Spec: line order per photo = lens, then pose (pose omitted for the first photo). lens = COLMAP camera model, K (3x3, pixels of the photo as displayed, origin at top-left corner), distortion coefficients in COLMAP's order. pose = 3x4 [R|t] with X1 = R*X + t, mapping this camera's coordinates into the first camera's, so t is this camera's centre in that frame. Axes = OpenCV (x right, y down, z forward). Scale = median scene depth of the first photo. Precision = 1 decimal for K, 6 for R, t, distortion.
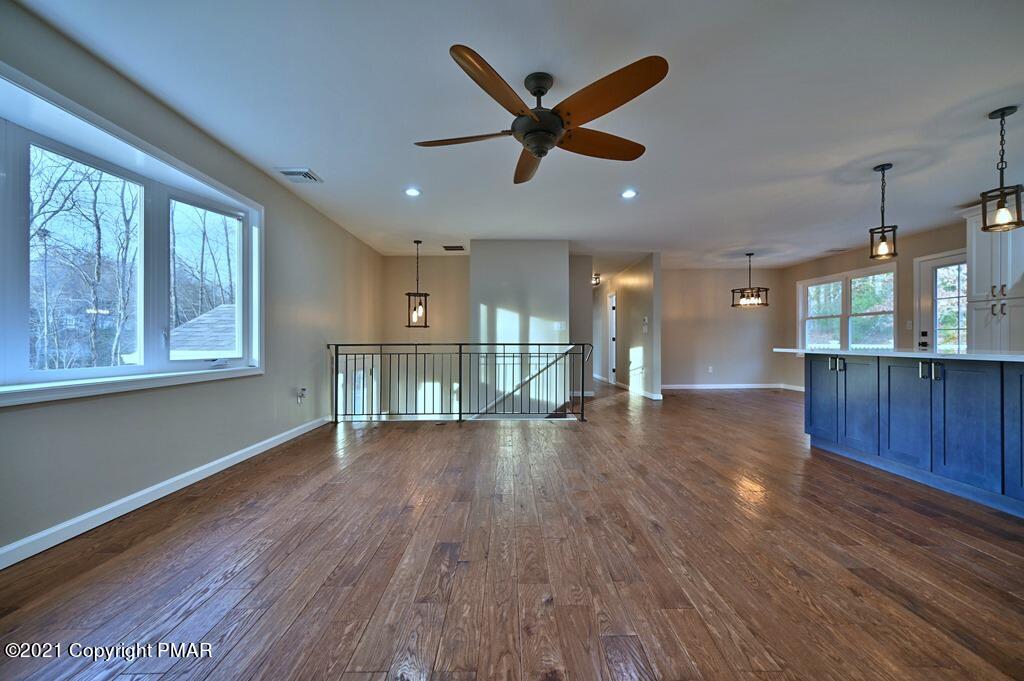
lens RADIAL K [[404.6, 0, 514.1], [0, 404.6, 341.6], [0, 0, 1]] dist [0.000402, -0.000286]
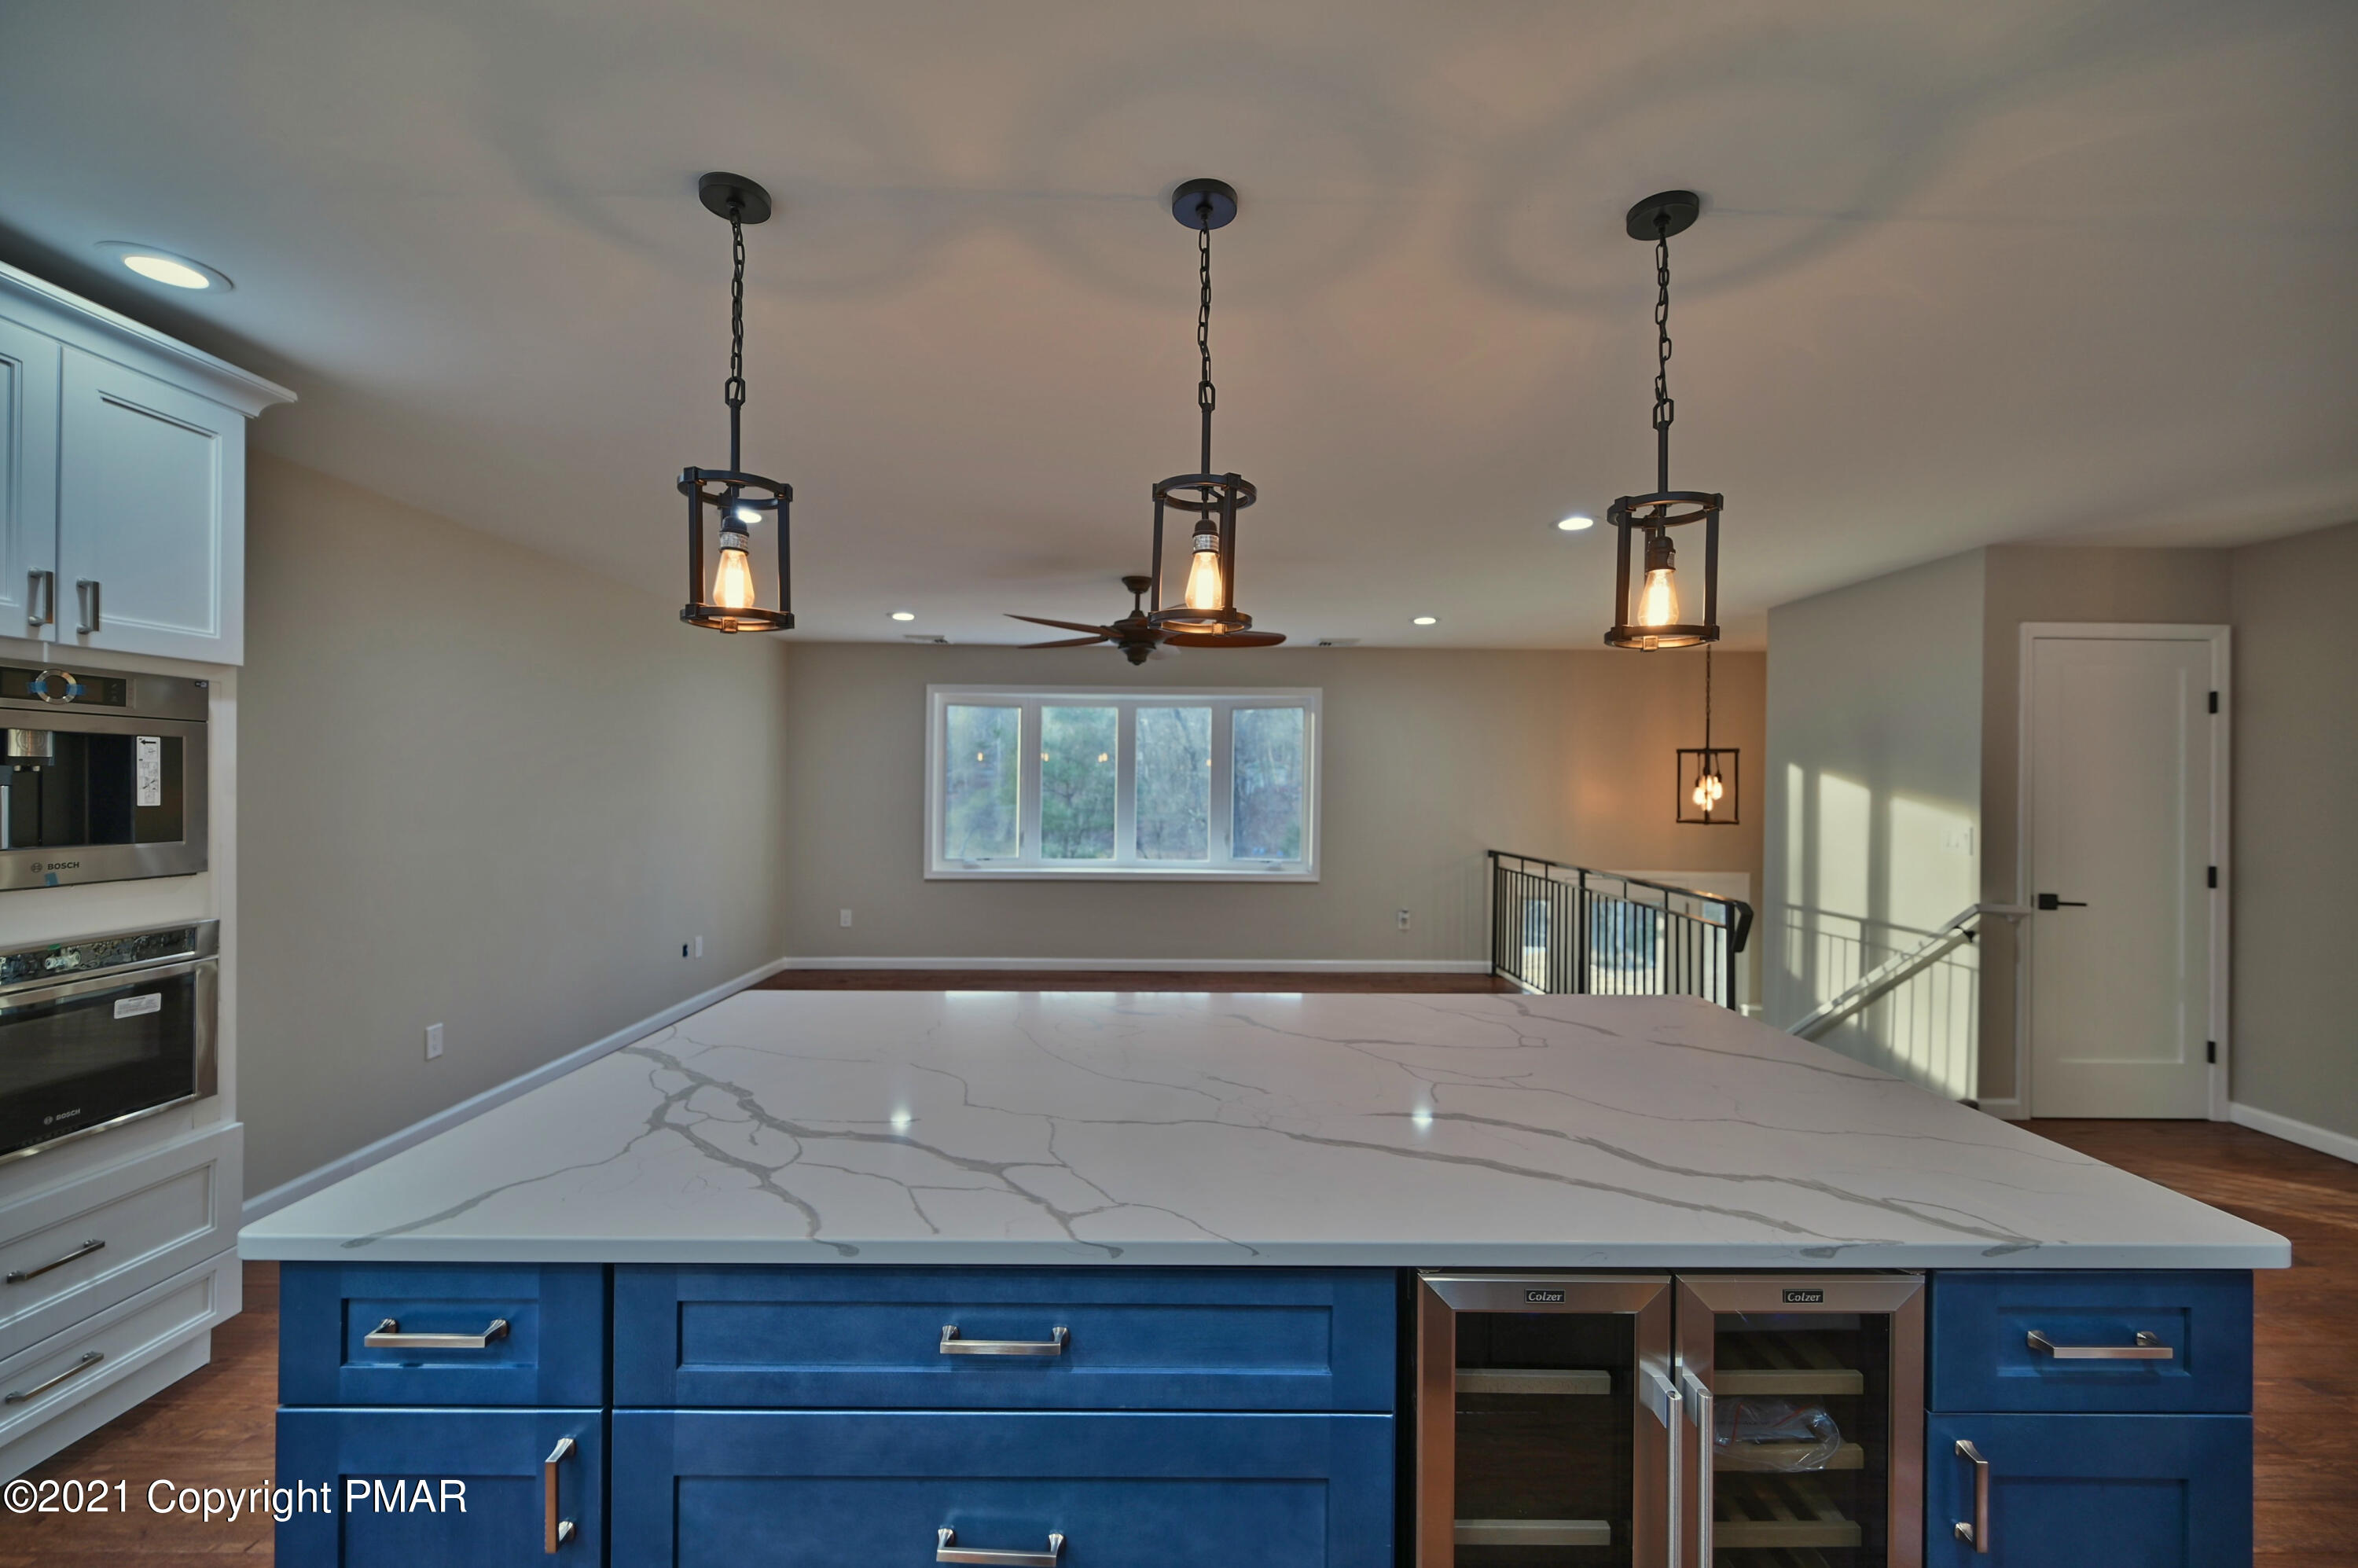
lens RADIAL K [[928.7, 0, 1184.8], [0, 928.7, 780.0], [0, 0, 1]] dist [-0.000740, -0.000348]
pose [[-0.007052, -0.000344, -0.999975, 0.799375], [-0.008135, 0.999967, -0.000286, -0.075321], [0.999942, 0.008132, -0.007054, 0.429677]]
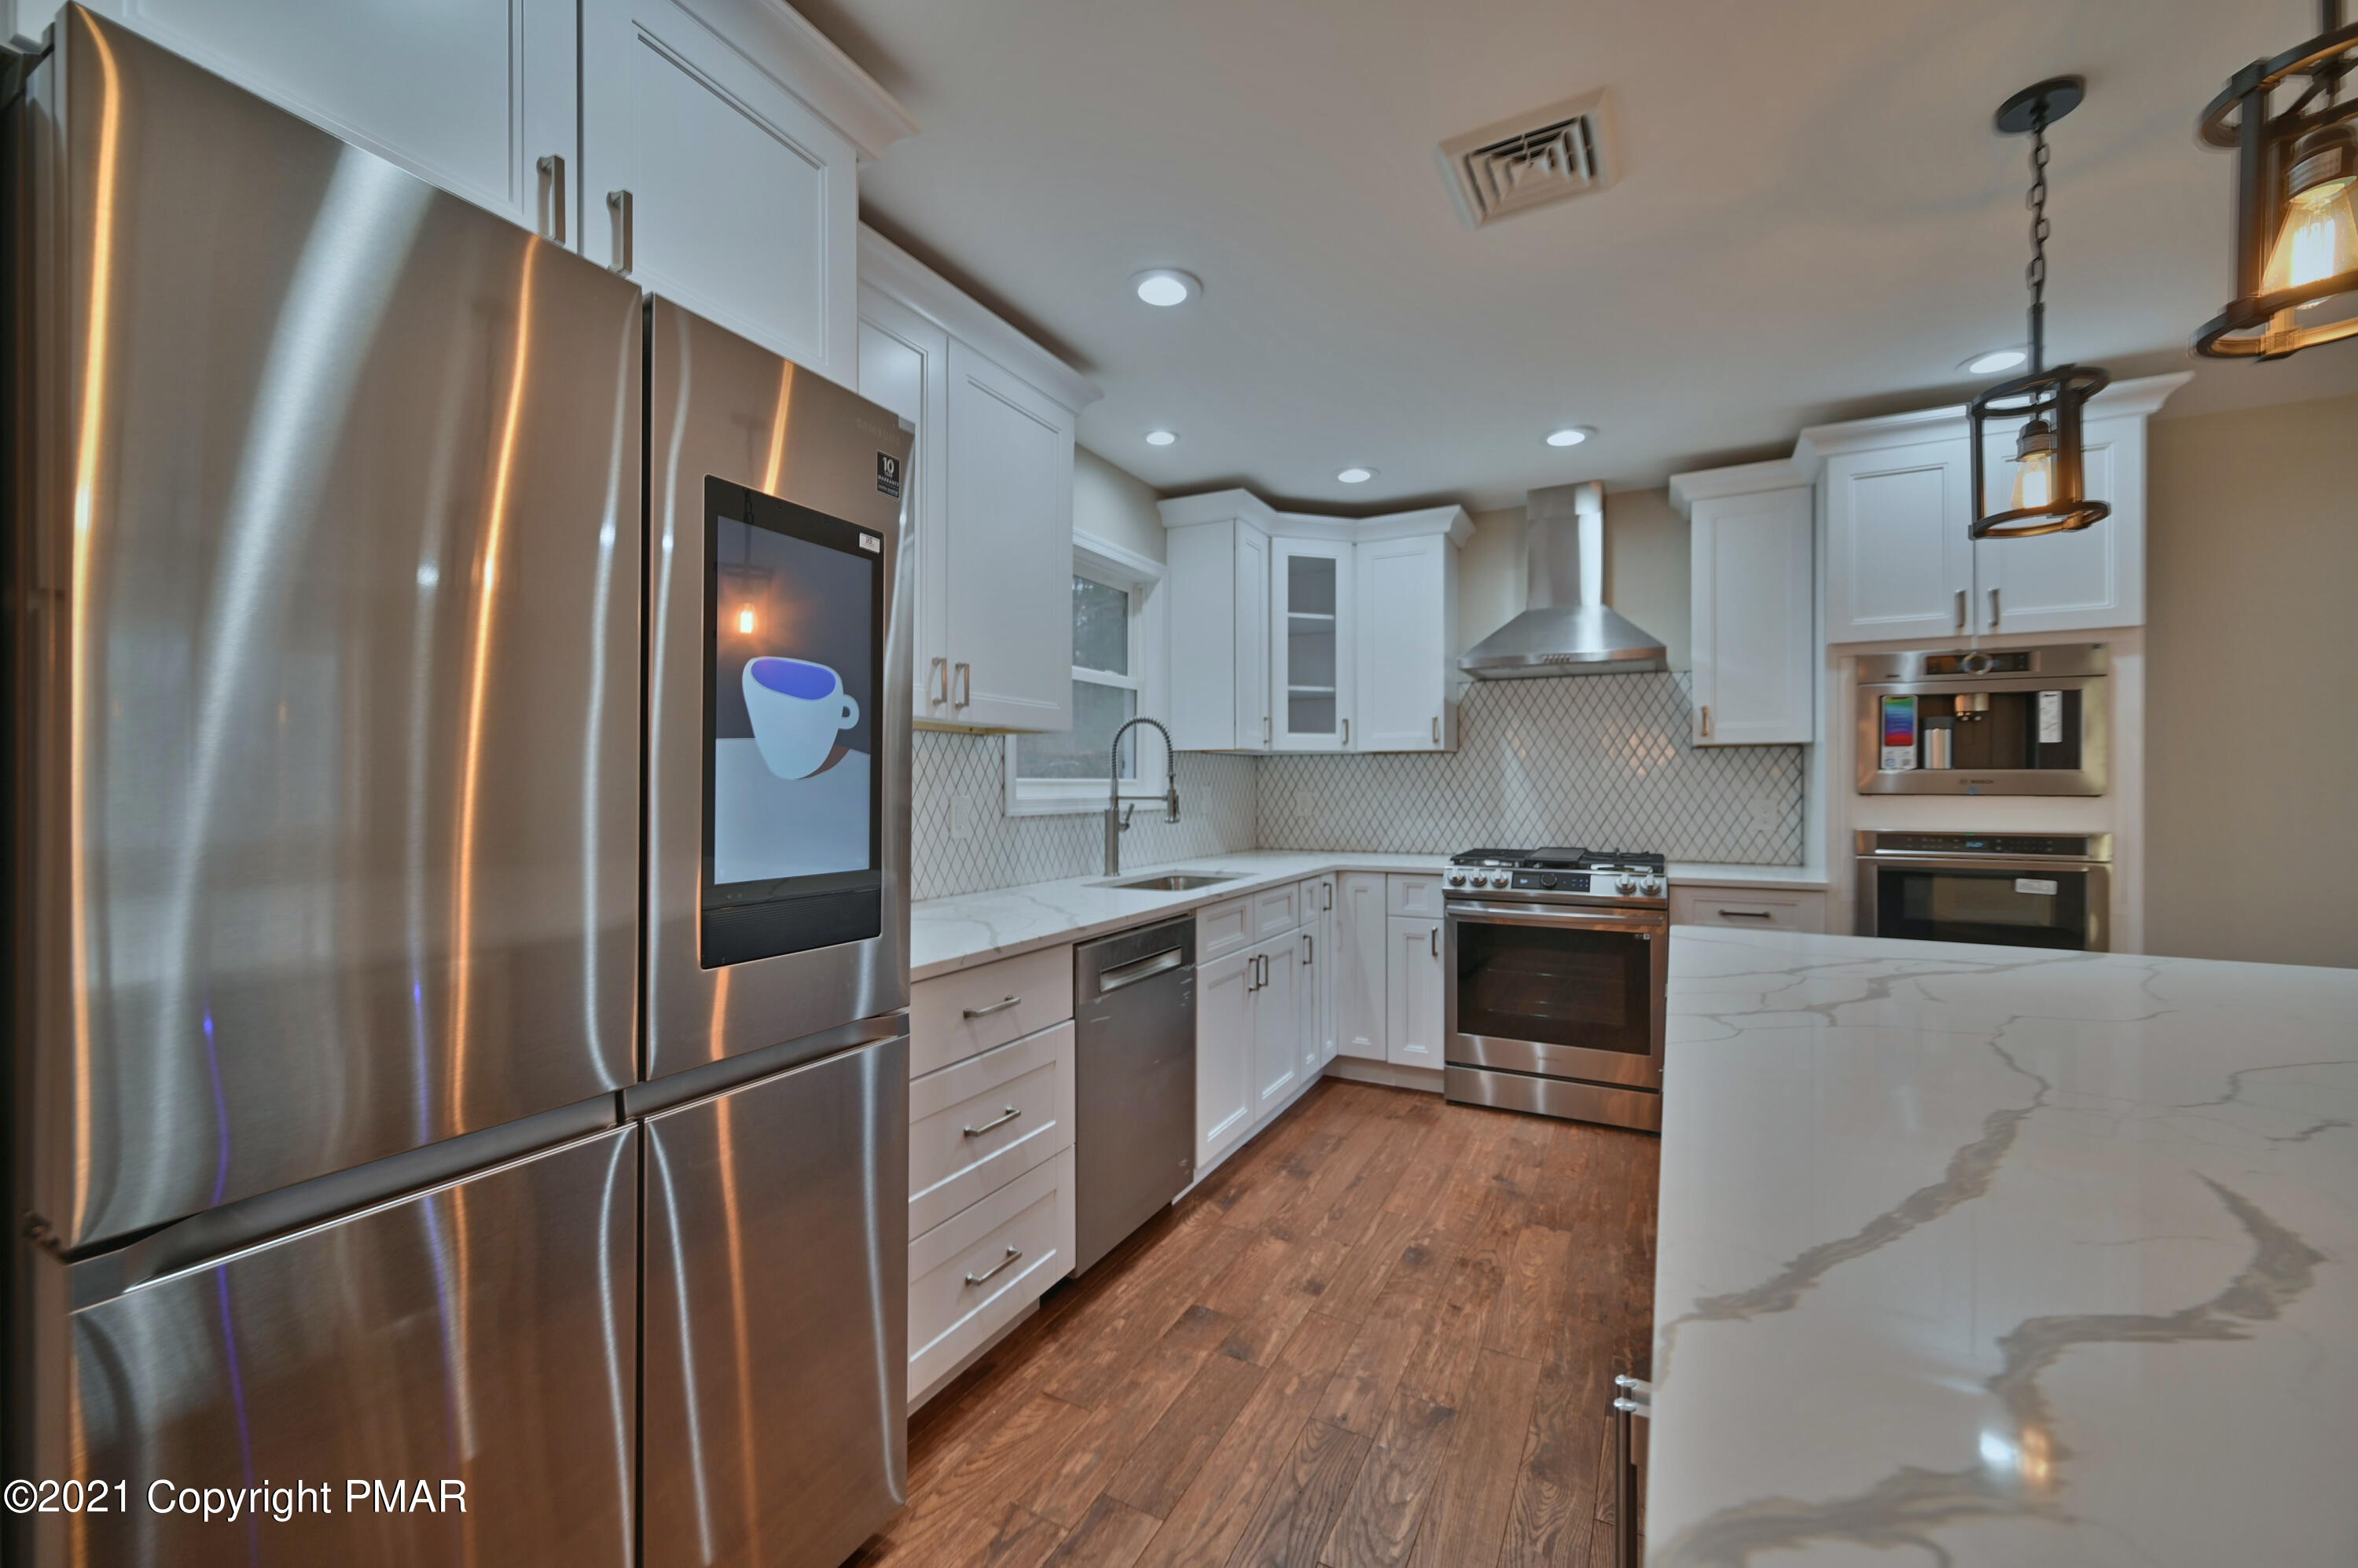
lens RADIAL K [[928.7, 0, 1179.8], [0, 928.7, 787.2], [0, 0, 1]] dist [-0.000740, -0.000348]
pose [[-0.875372, 0.001819, 0.483447, 0.616999], [0.003871, 0.999987, 0.003248, -0.043565], [-0.483435, 0.004714, -0.875368, 0.662046]]
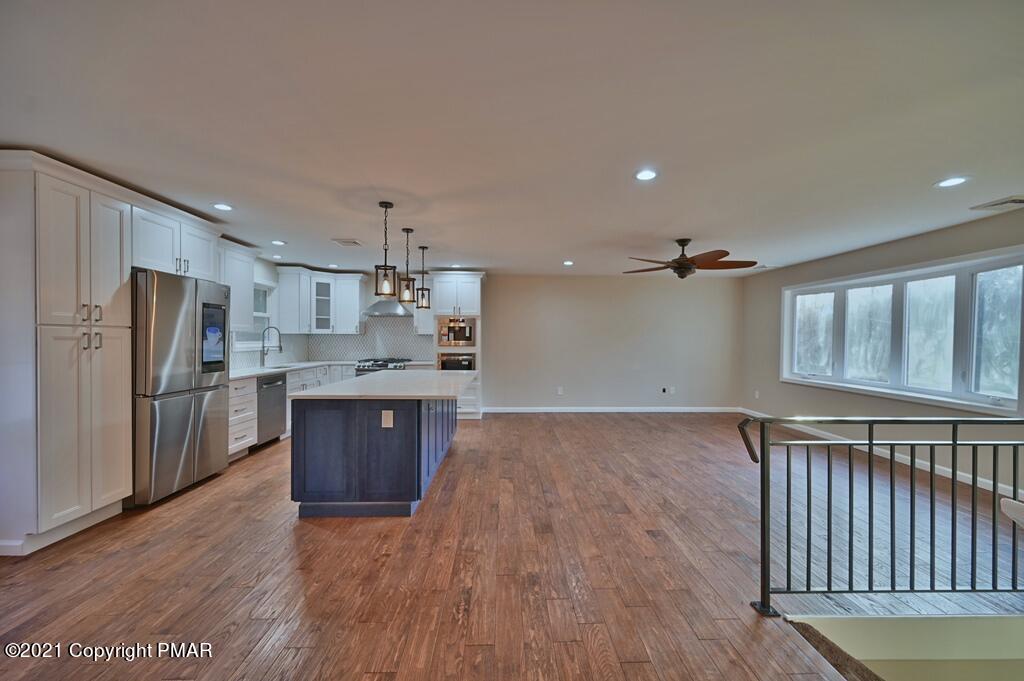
lens RADIAL K [[404.6, 0, 513.4], [0, 404.6, 342.7], [0, 0, 1]] dist [0.000402, -0.000286]
pose [[-0.999946, -0.004336, -0.009493, 0.347241], [-0.004471, 0.999888, 0.014257, -0.060908], [0.009430, 0.014299, -0.999853, 1.140282]]
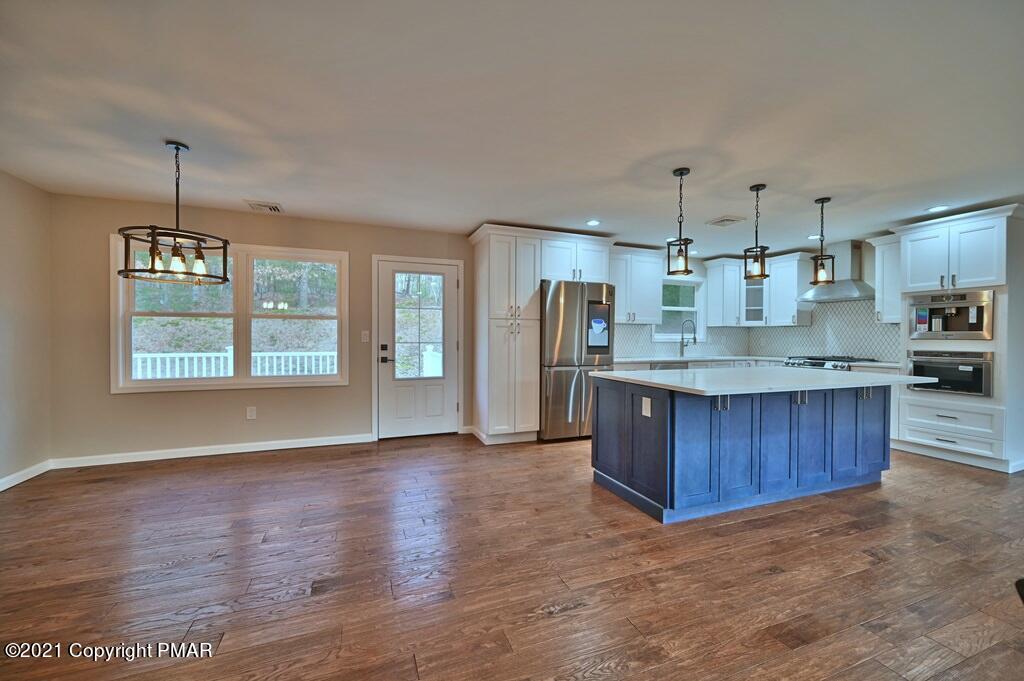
lens RADIAL K [[404.6, 0, 518.9], [0, 404.6, 339.4], [0, 0, 1]] dist [0.000402, -0.000286]
pose [[-0.353374, -0.006114, 0.935462, 0.117066], [-0.003057, 0.999981, 0.005381, -0.037590], [-0.935477, -0.000958, -0.353386, 0.938191]]
